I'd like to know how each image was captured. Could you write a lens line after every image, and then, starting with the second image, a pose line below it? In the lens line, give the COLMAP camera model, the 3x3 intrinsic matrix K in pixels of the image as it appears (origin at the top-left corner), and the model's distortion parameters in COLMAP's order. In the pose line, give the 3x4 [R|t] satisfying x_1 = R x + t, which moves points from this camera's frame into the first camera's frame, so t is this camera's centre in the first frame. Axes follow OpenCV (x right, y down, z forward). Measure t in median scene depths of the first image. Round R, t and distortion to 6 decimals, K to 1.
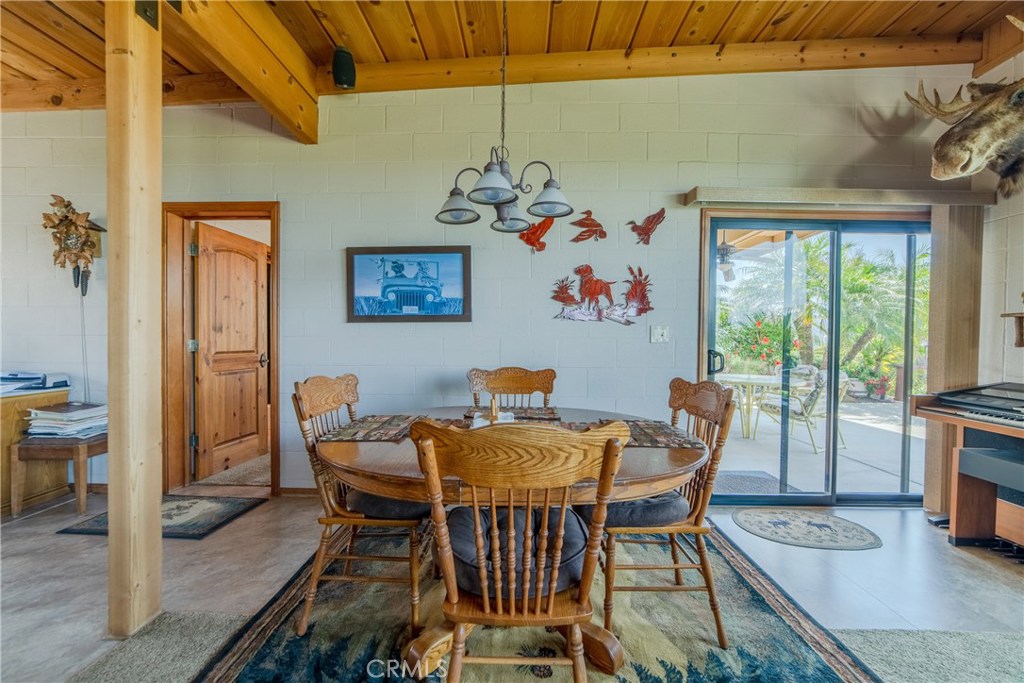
lens RADIAL K [[398.7, 0, 517.7], [0, 398.7, 345.3], [0, 0, 1]] dist [-0.019609, 0.007005]
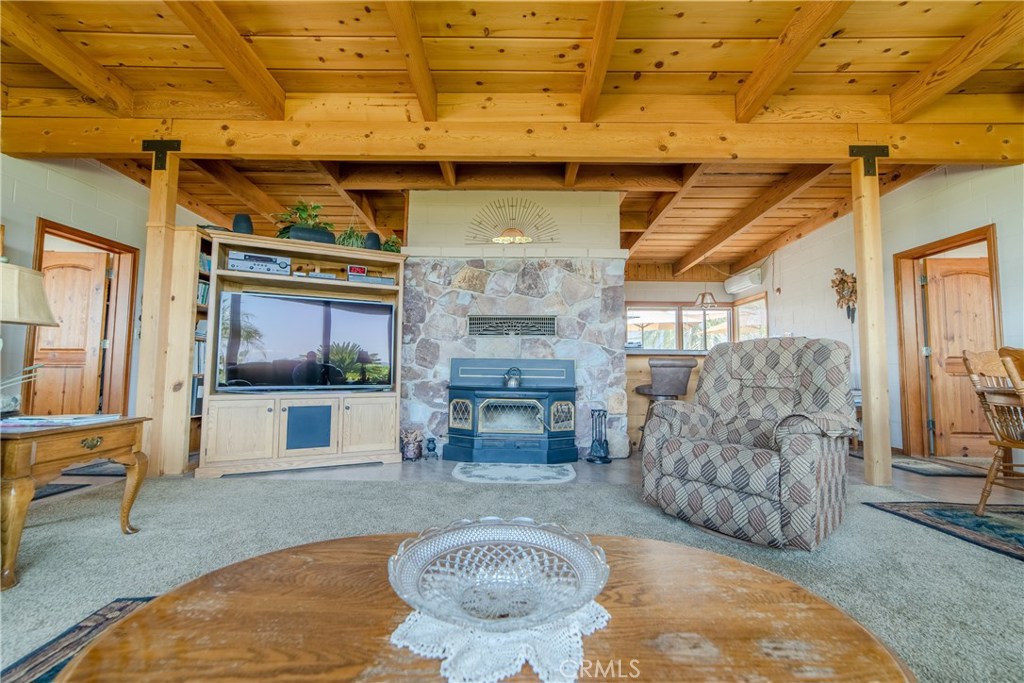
lens RADIAL K [[398.7, 0, 512.6], [0, 398.7, 342.5], [0, 0, 1]] dist [-0.019609, 0.007005]
pose [[0.009927, -0.077482, -0.996944, 0.535738], [-0.031009, 0.996490, -0.077755, 0.129943], [0.999470, 0.031686, 0.007490, -0.444659]]
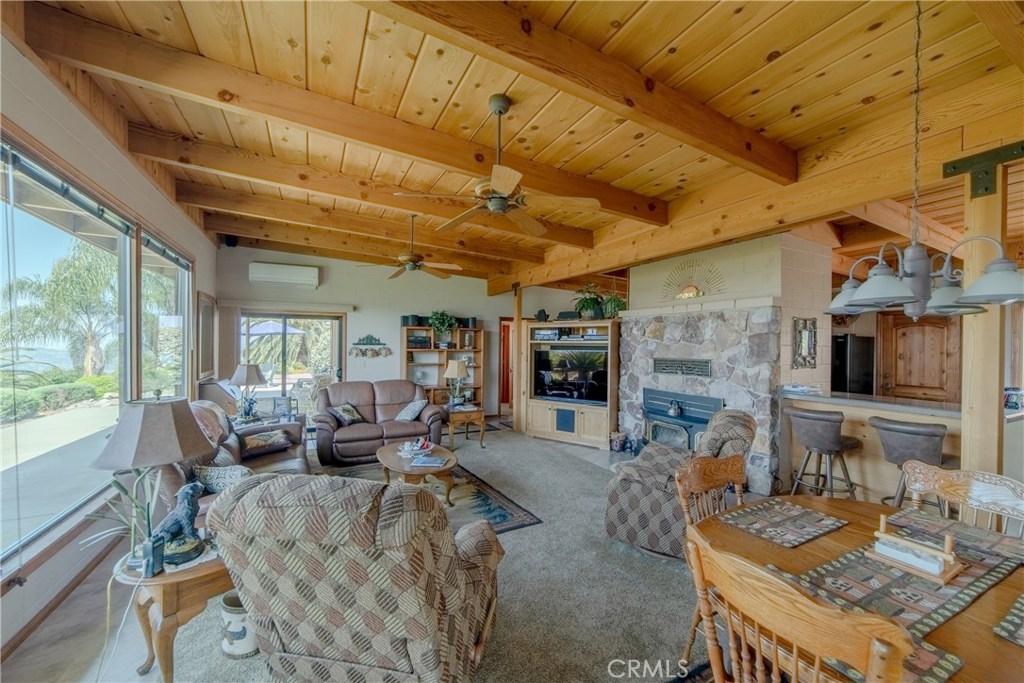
lens RADIAL K [[398.7, 0, 515.4], [0, 398.7, 344.1], [0, 0, 1]] dist [-0.019609, 0.007005]
pose [[-0.879828, -0.018820, -0.474919, 0.656507], [-0.028661, 0.999498, 0.013490, -0.146145], [0.474427, 0.025481, -0.879926, 0.804023]]
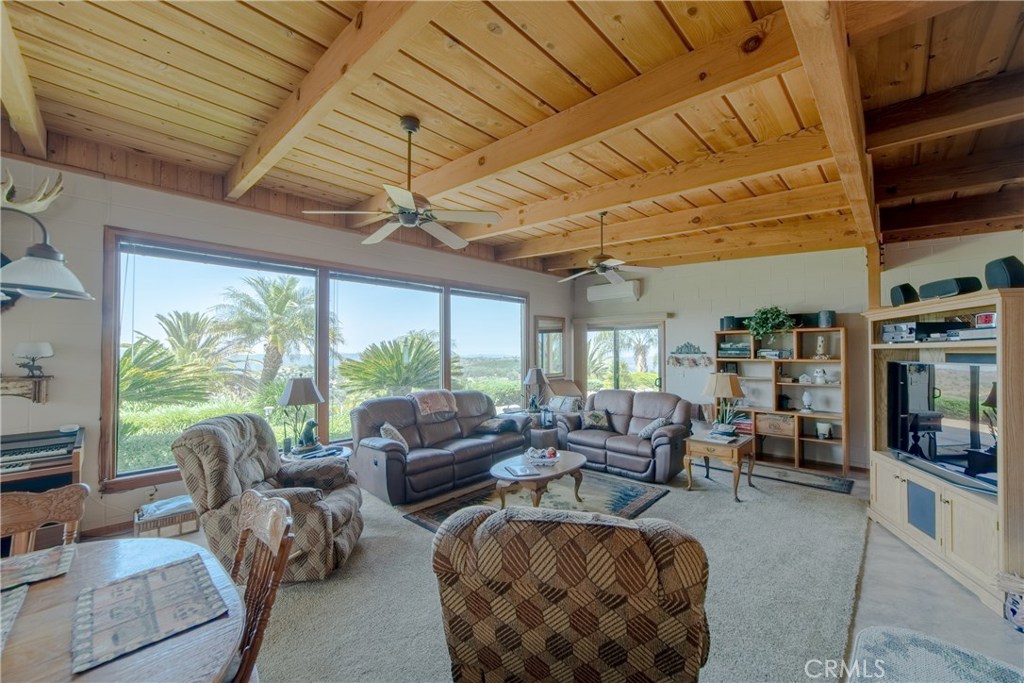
lens RADIAL K [[398.7, 0, 513.7], [0, 398.7, 343.9], [0, 0, 1]] dist [-0.019609, 0.007005]
pose [[-0.731953, 0.001279, 0.681354, -0.590933], [0.005252, 0.999979, 0.003766, -0.150449], [-0.681335, 0.006335, -0.731945, 0.502008]]
